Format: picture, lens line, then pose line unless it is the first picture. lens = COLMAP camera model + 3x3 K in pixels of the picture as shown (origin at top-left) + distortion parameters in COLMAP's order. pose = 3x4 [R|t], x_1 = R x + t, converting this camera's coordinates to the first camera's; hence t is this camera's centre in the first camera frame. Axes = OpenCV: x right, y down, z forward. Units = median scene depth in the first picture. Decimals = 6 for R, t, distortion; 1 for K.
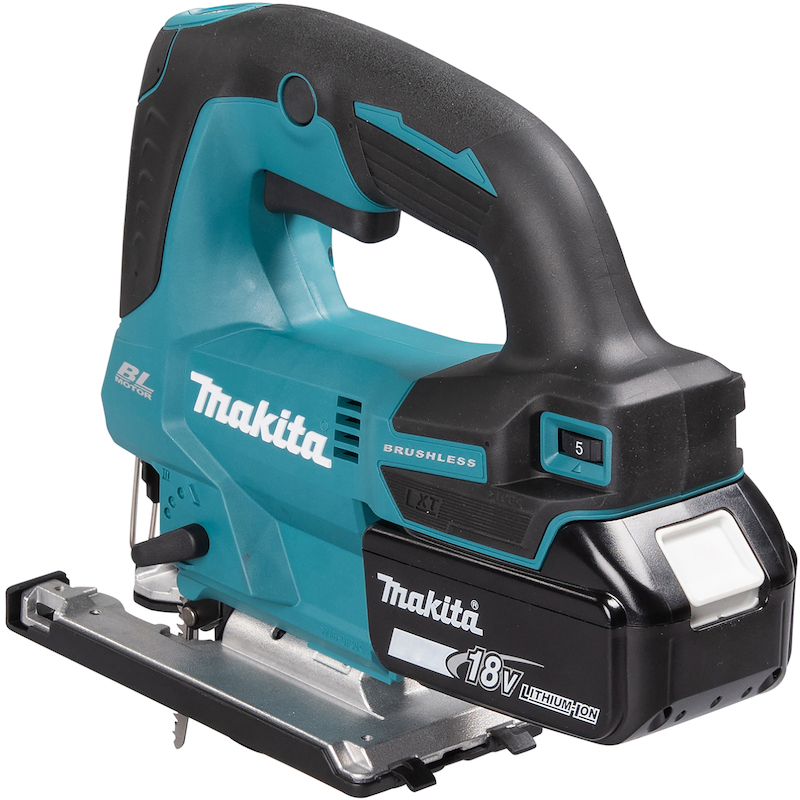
lens RADIAL K [[5590.3, 0, 400.8], [0, 5590.3, 400.3], [0, 0, 1]] dist [-0.024485, 0.000000]
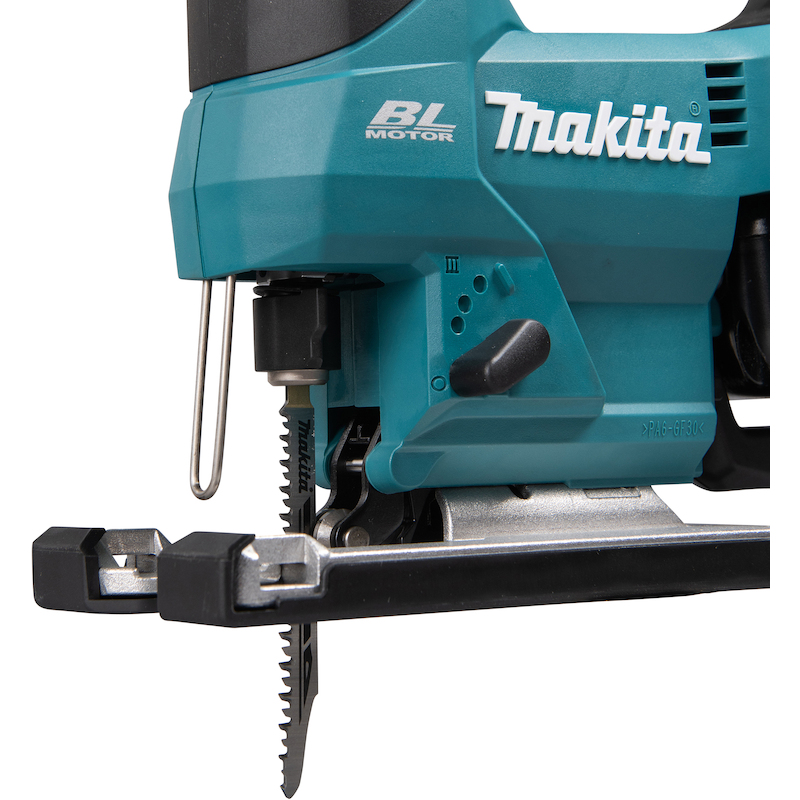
lens RADIAL K [[2253.4, 0, 379.2], [0, 2253.4, 285.2], [0, 0, 1]] dist [-0.047984, 0.000000]
pose [[0.143966, 0.028936, 0.989159, -0.322478], [0.375671, 0.923146, -0.081682, 0.035689], [-0.915503, 0.383358, 0.122031, 1.014930]]
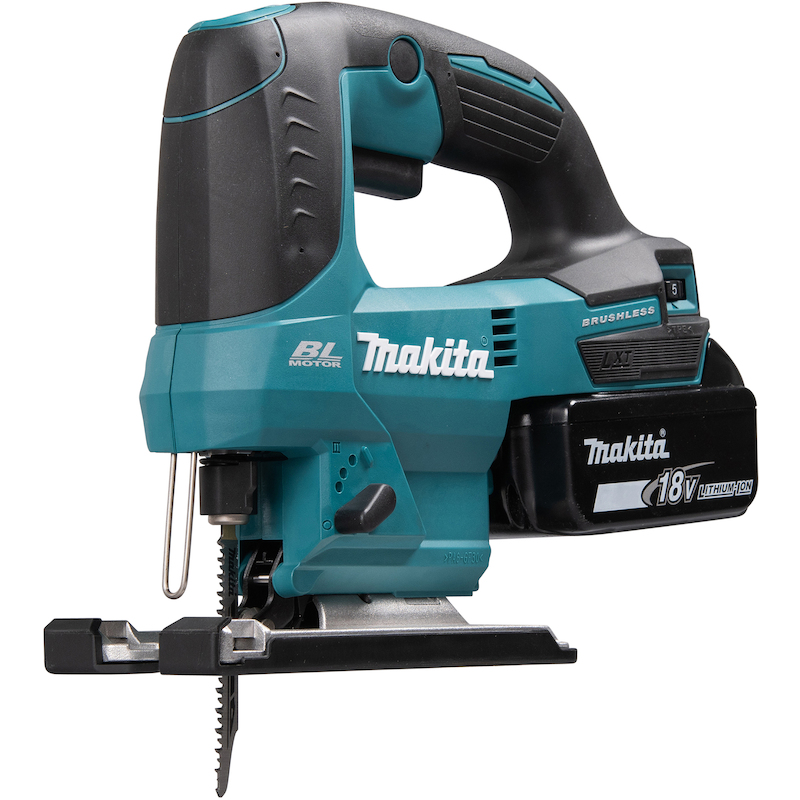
lens RADIAL K [[3125.9, 0, 400.9], [0, 3125.9, 399.2], [0, 0, 1]] dist [-0.116593, 0.000000]
pose [[-0.043500, 0.026220, 0.998709, -0.638729], [0.363076, 0.931720, -0.008647, 0.014846], [-0.930744, 0.362231, -0.050050, 1.054948]]
